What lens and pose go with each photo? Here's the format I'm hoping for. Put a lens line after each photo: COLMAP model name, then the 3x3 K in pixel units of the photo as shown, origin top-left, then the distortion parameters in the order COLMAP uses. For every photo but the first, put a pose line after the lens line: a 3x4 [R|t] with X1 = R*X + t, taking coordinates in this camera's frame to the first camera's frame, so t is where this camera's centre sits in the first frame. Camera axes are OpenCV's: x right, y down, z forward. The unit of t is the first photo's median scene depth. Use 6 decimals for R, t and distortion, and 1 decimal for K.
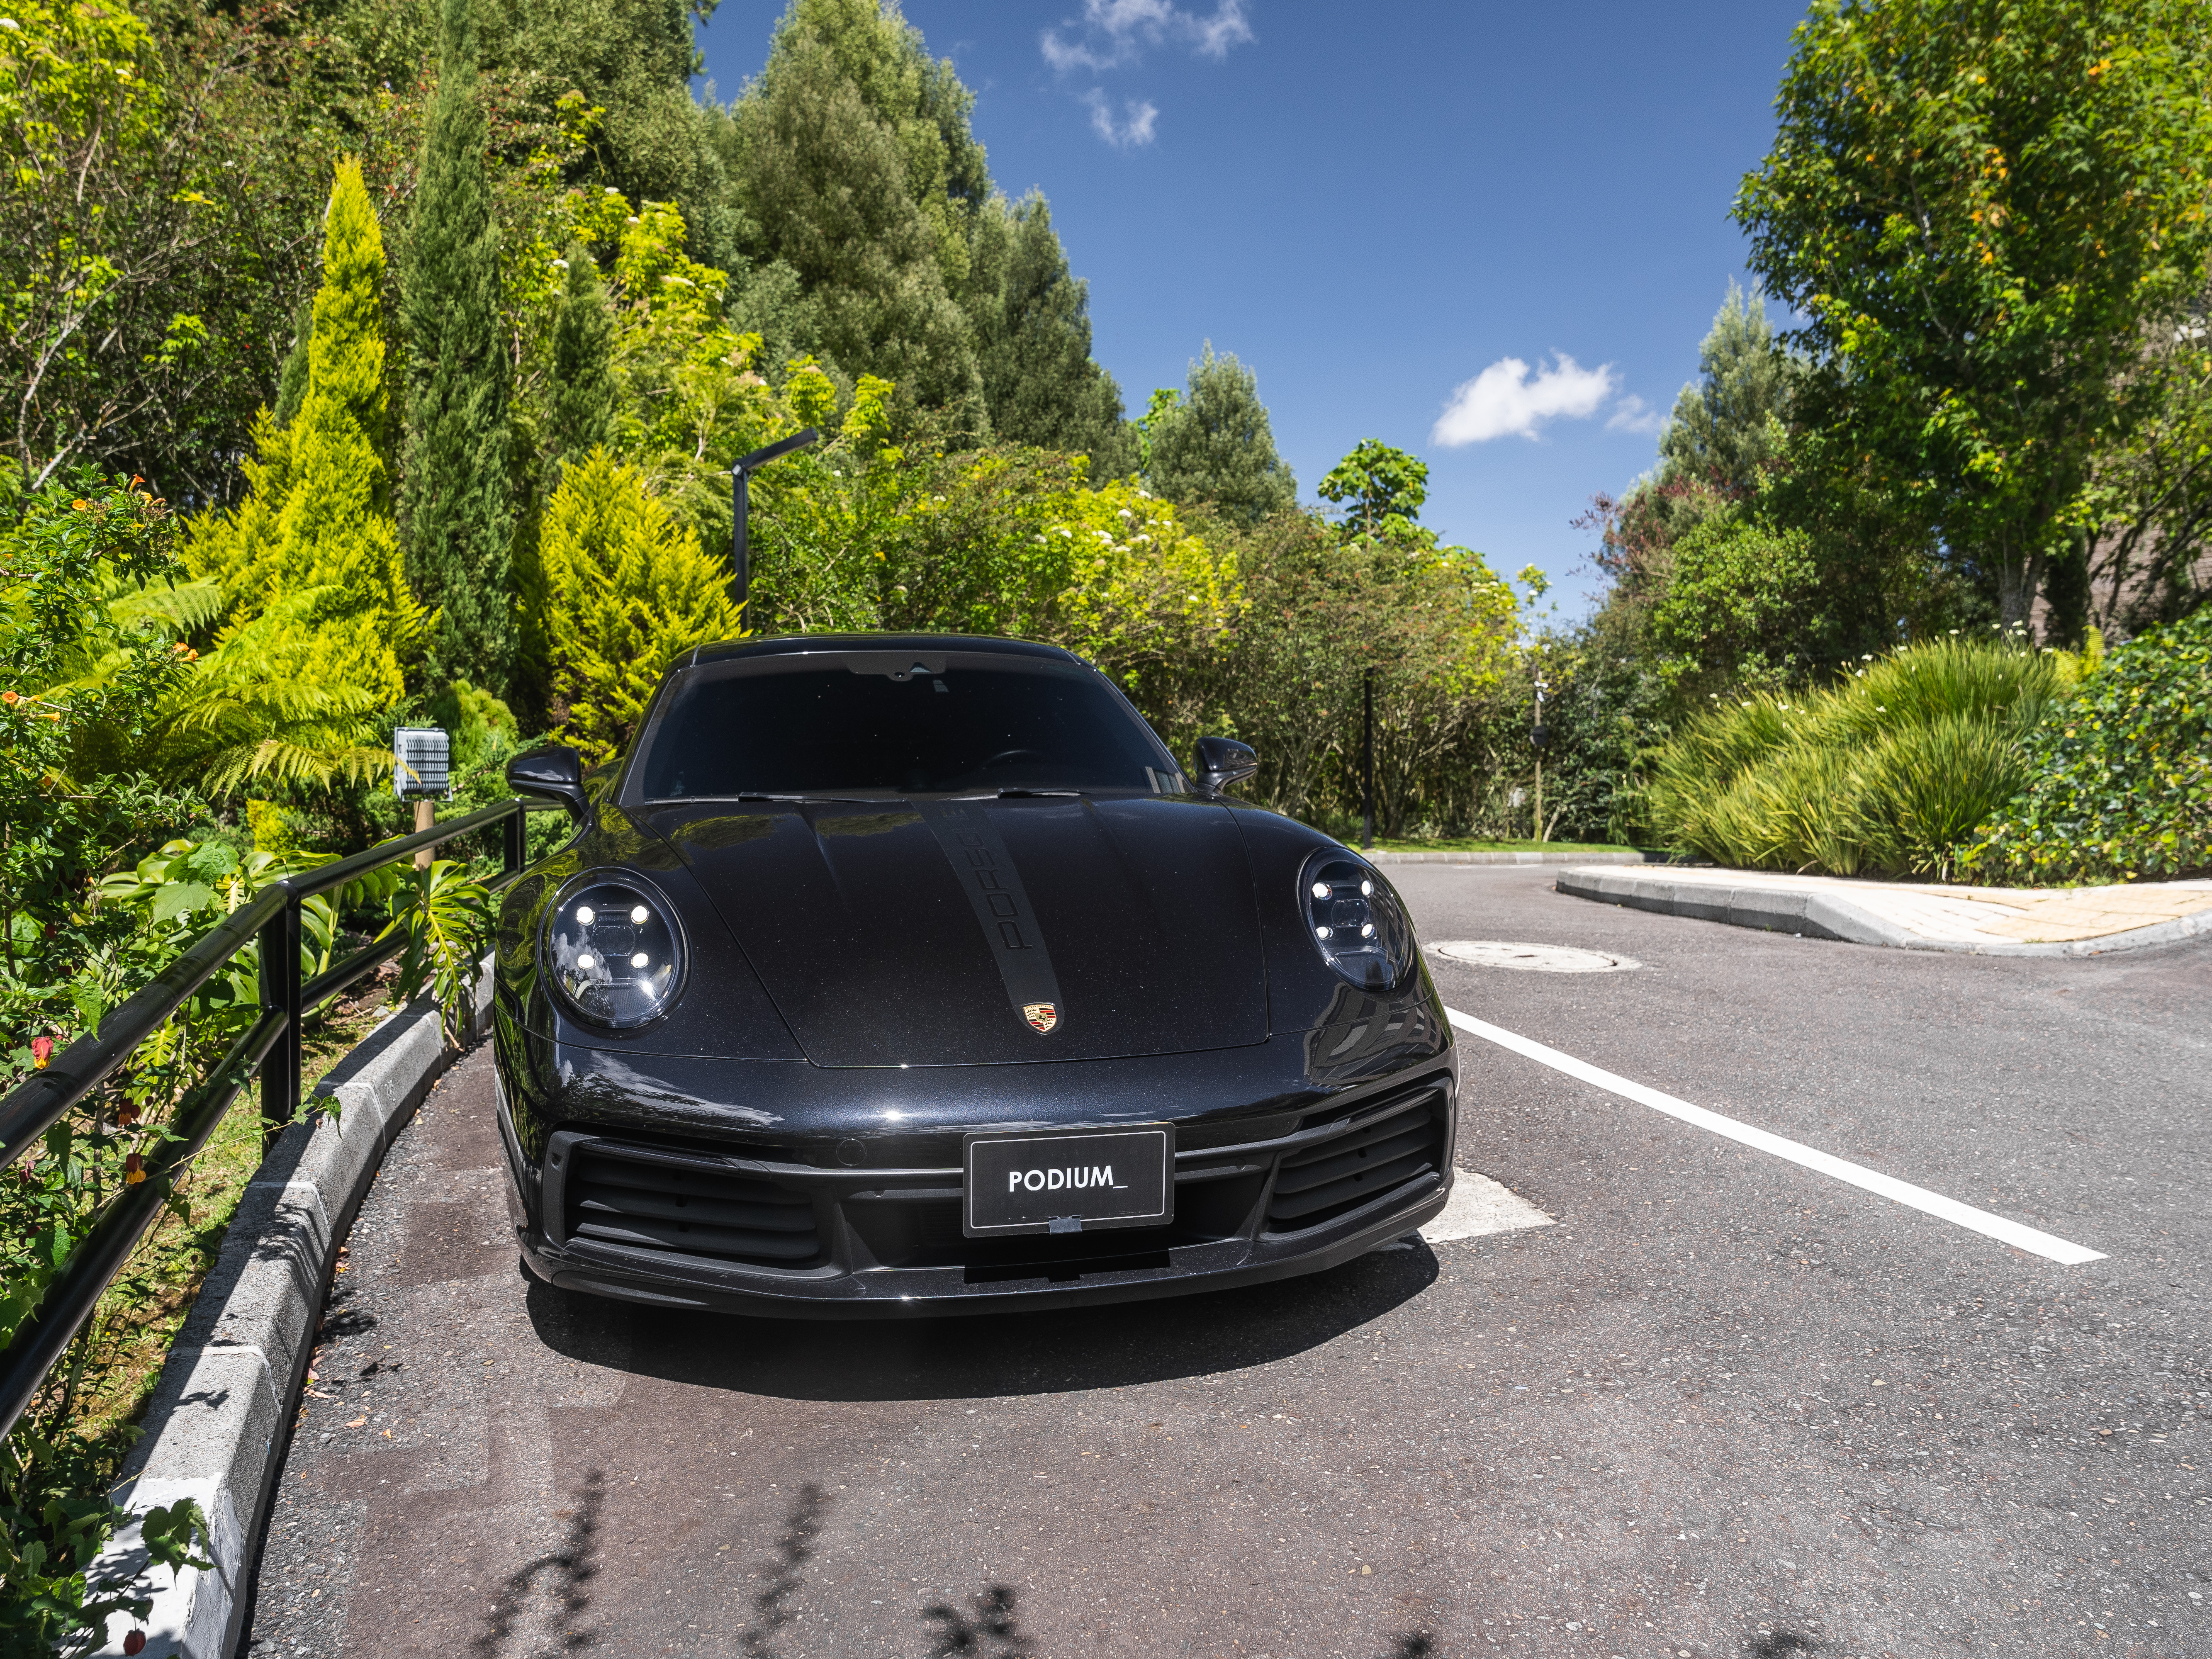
lens RADIAL K [[1641.4, 0, 1106.0], [0, 1641.4, 829.5], [0, 0, 1]] dist [0.001069, -0.012781]
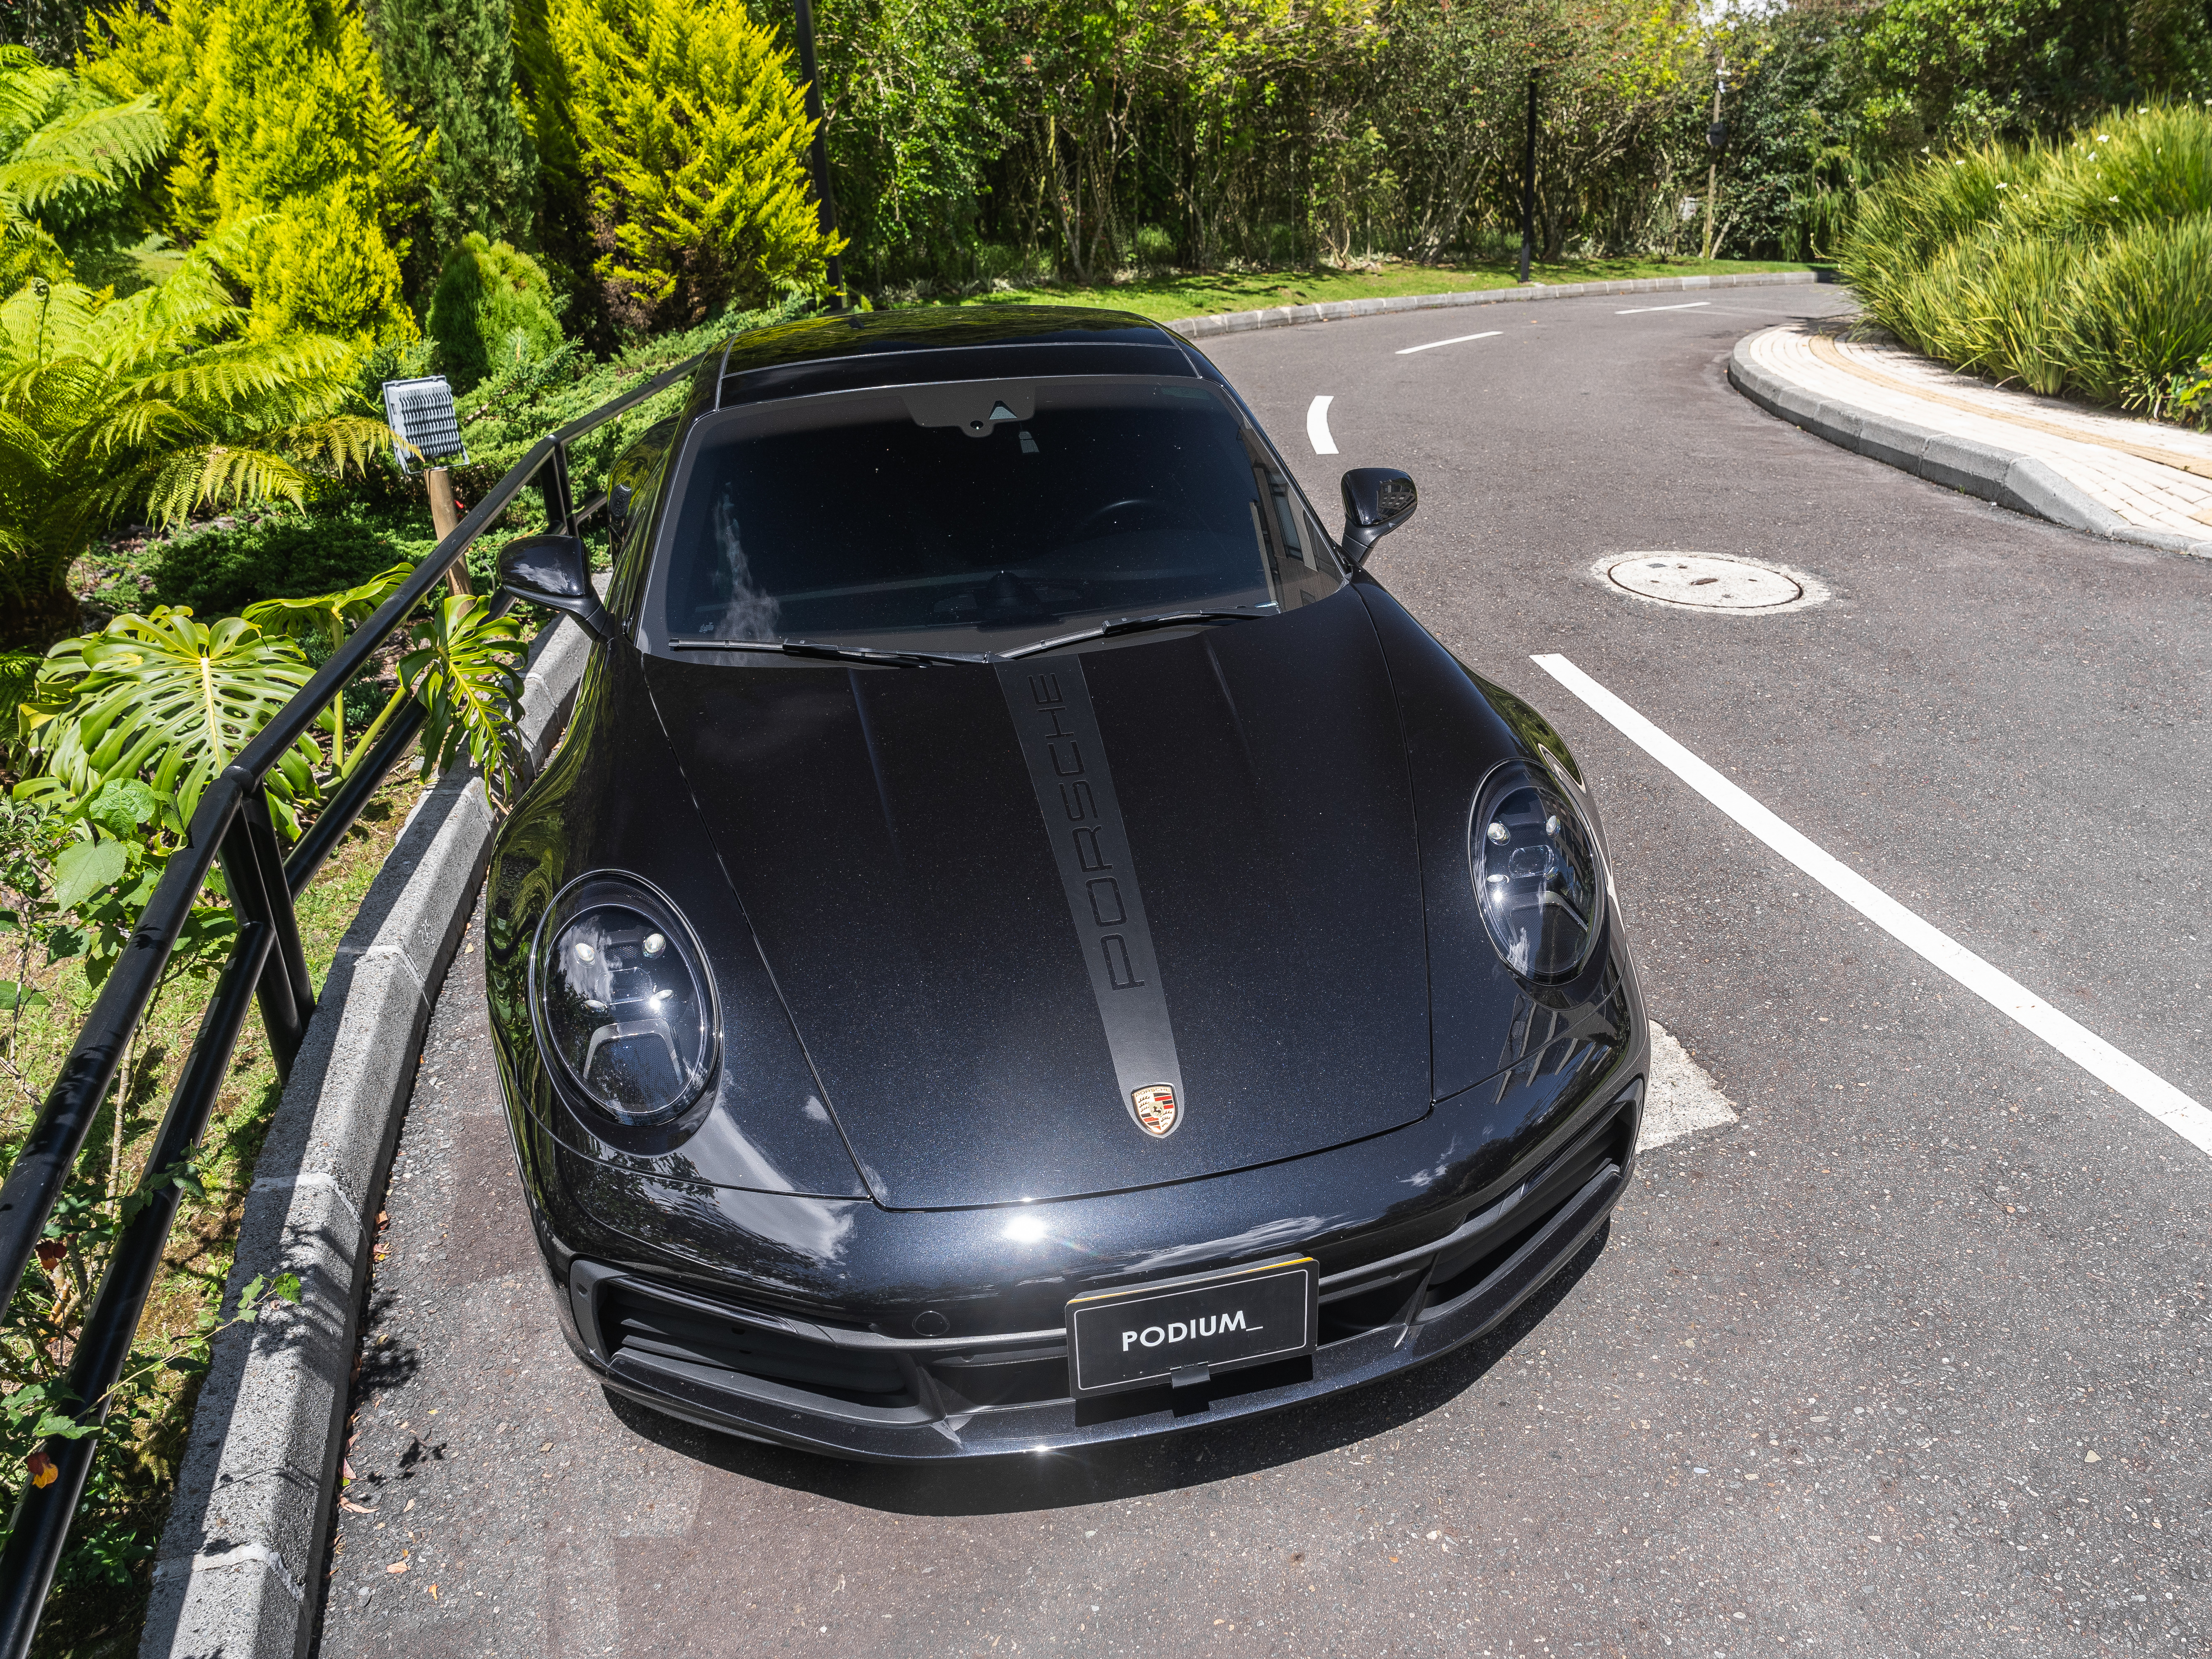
lens RADIAL K [[1649.5, 0, 1289.5], [0, 1649.5, 832.4], [0, 0, 1]] dist [0.003603, -0.017703]
pose [[0.999638, -0.014166, 0.022885, 0.002687], [0.005290, 0.937112, 0.348988, -0.077946], [-0.026389, -0.348741, 0.936848, 0.070454]]
